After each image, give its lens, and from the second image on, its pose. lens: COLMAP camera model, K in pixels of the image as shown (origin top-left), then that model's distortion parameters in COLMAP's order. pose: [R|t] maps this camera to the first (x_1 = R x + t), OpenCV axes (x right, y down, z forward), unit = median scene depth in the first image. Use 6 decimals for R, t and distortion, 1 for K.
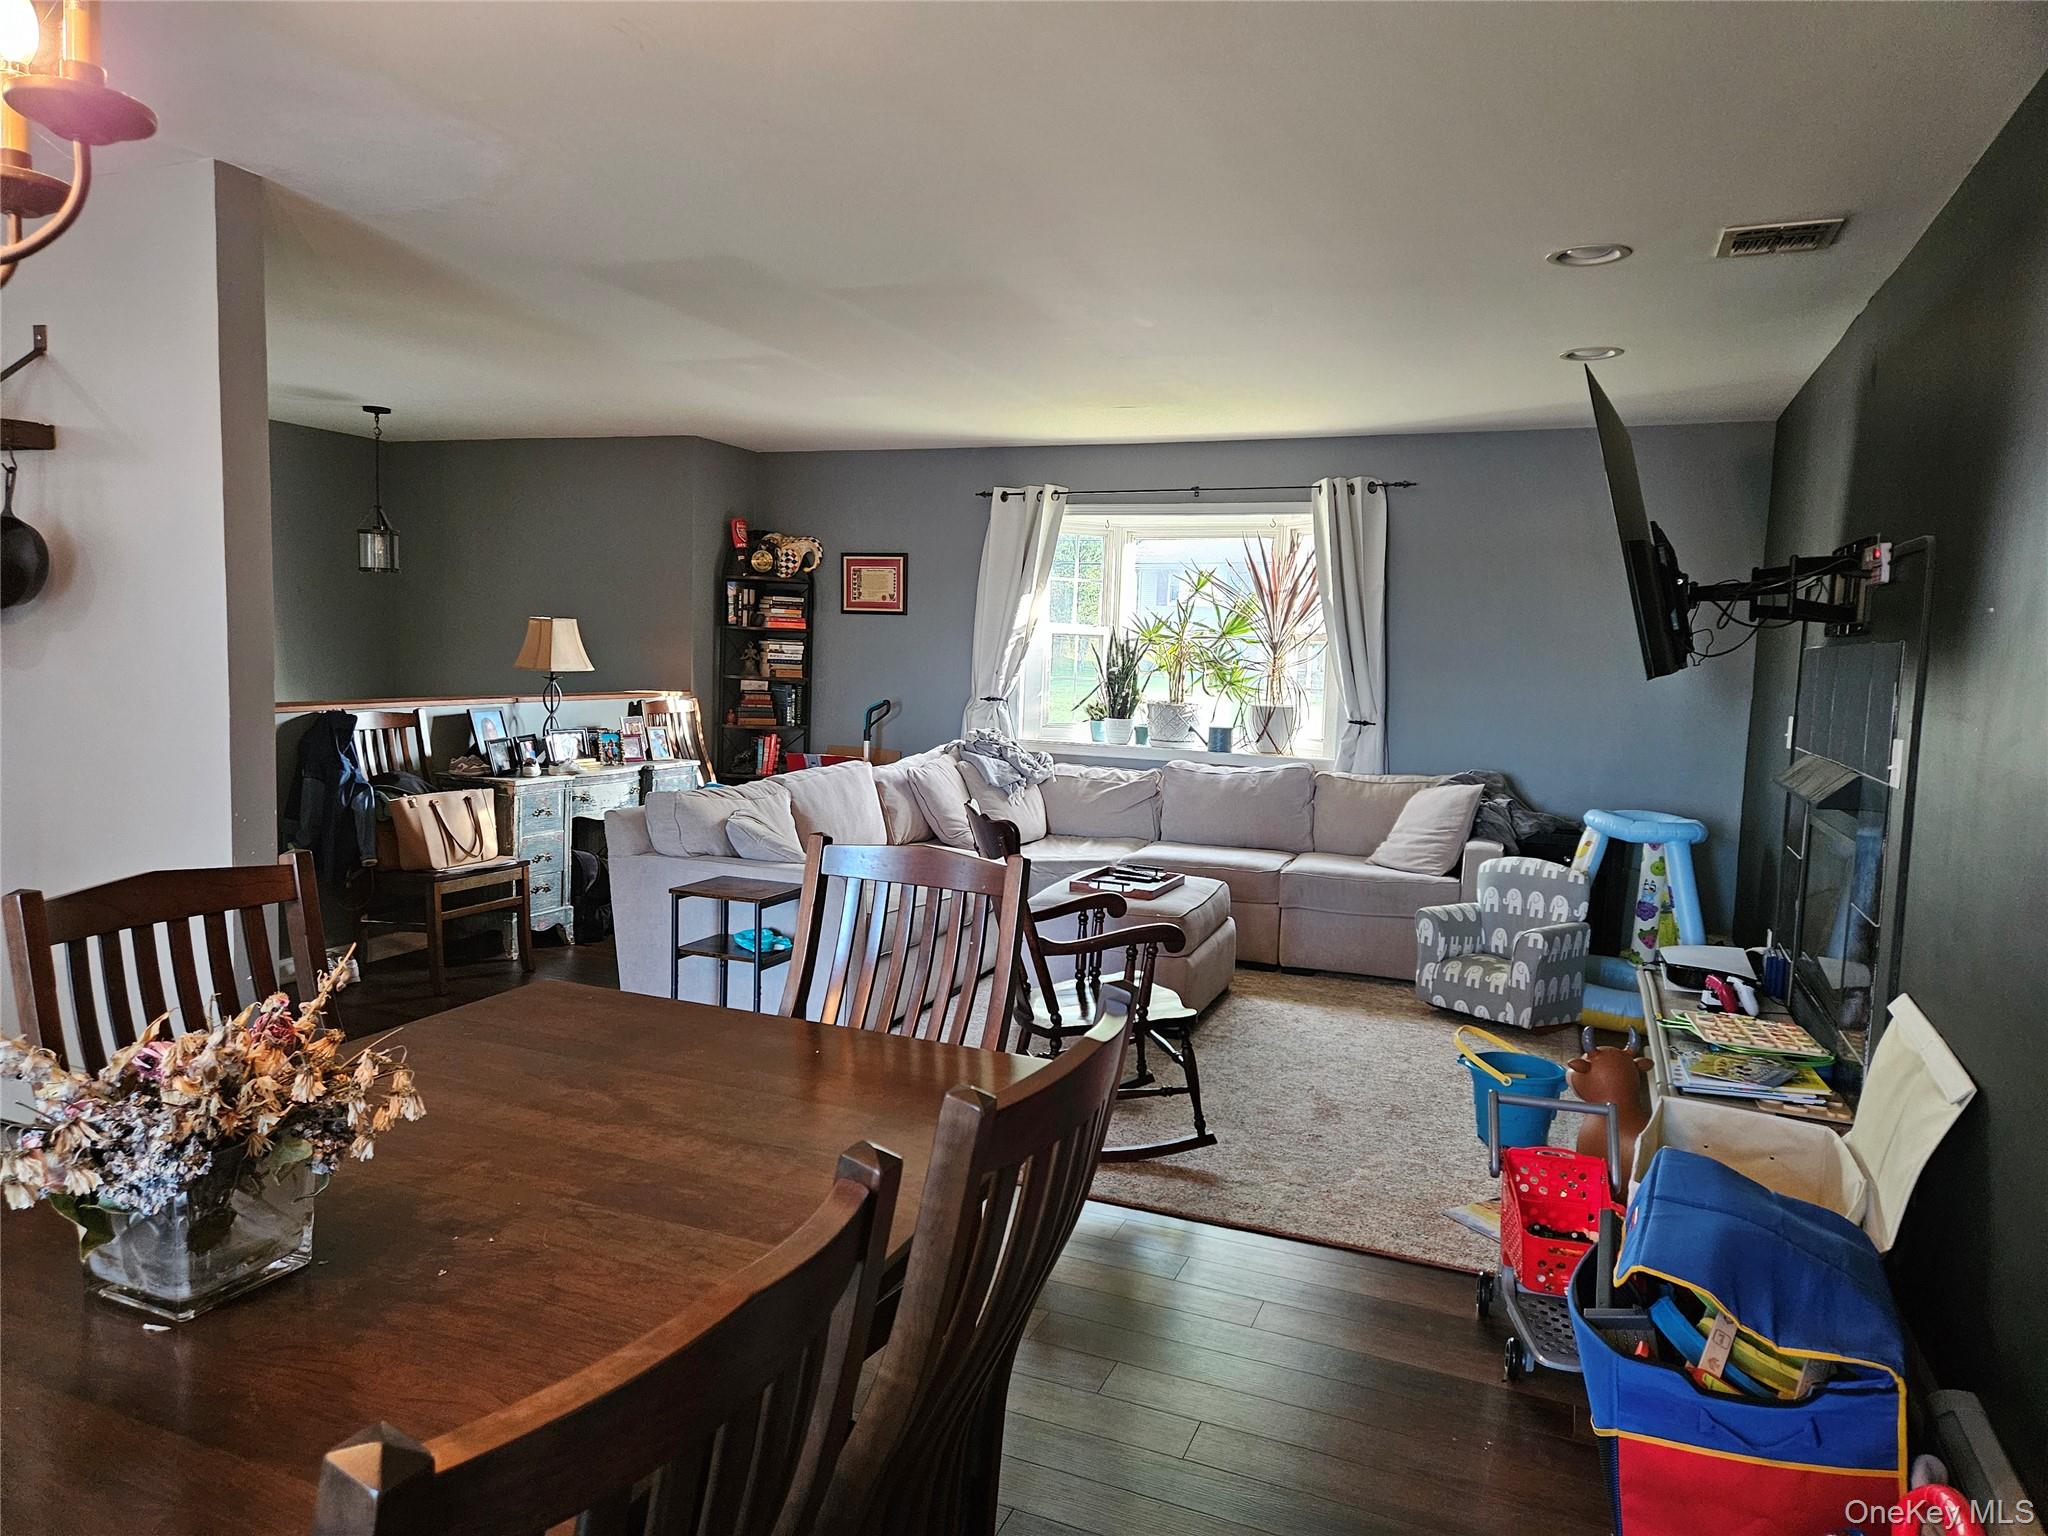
lens RADIAL K [[1373.3, 0, 1017.8], [0, 1373.3, 759.1], [0, 0, 1]] dist [0.069448, -0.043730]
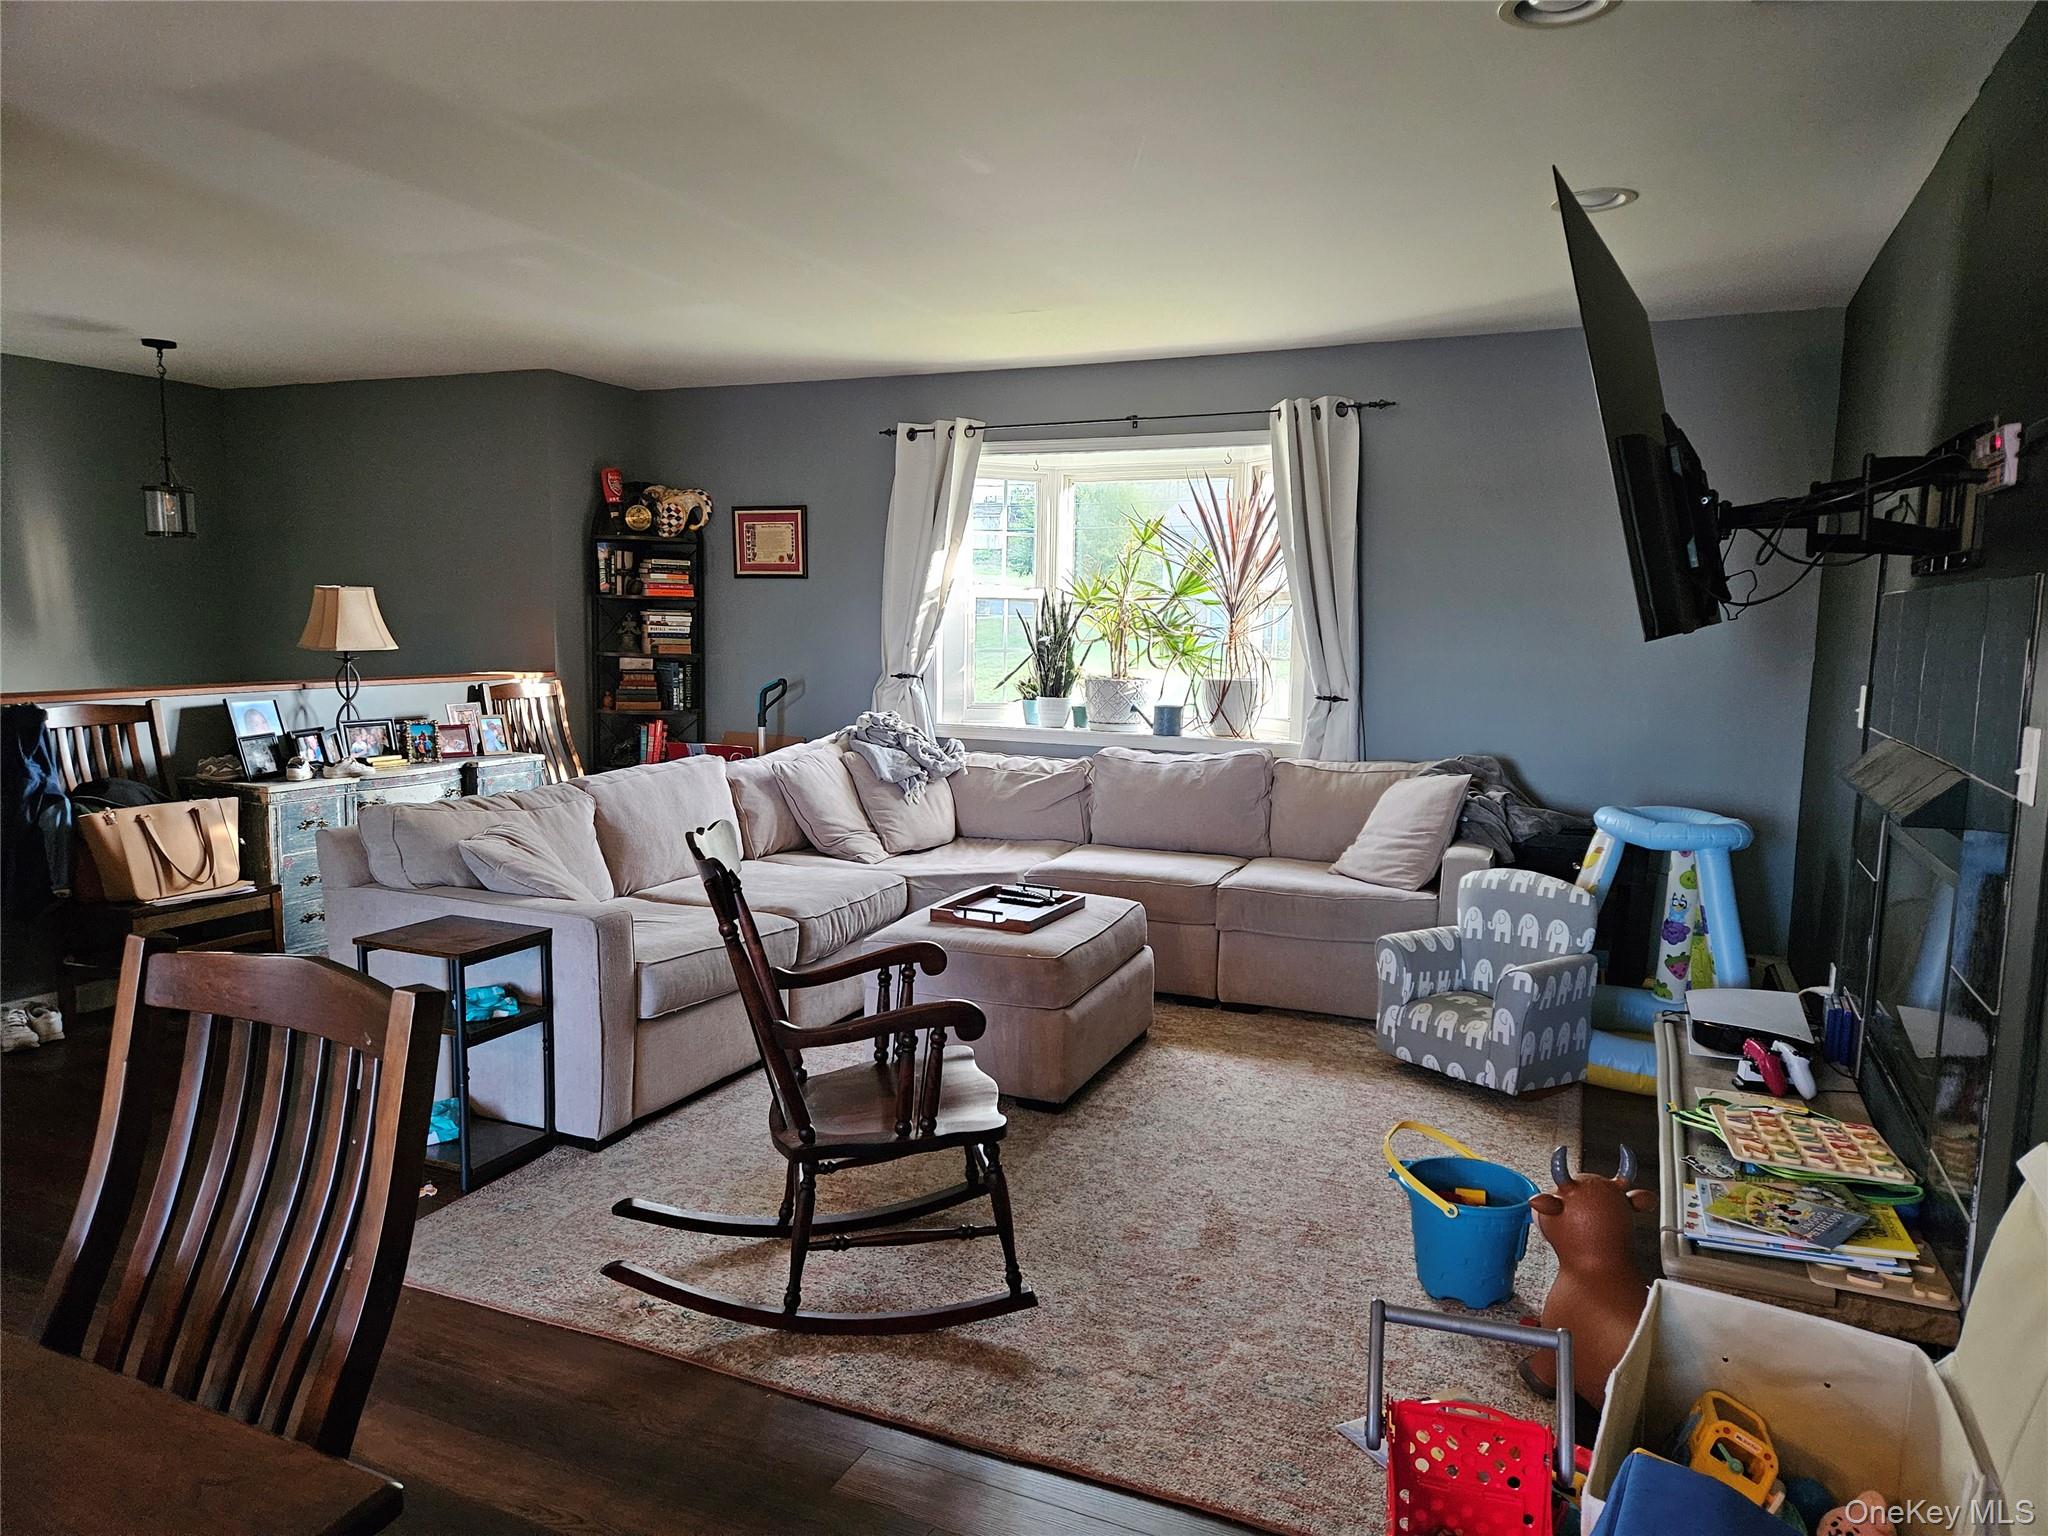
lens RADIAL K [[1373.3, 0, 1023.4], [0, 1373.3, 777.2], [0, 0, 1]] dist [0.069448, -0.043730]
pose [[0.999288, -0.013154, -0.035352, 0.113618], [0.014340, 0.999336, 0.033481, -0.011646], [0.034888, -0.033964, 0.998814, 0.204175]]
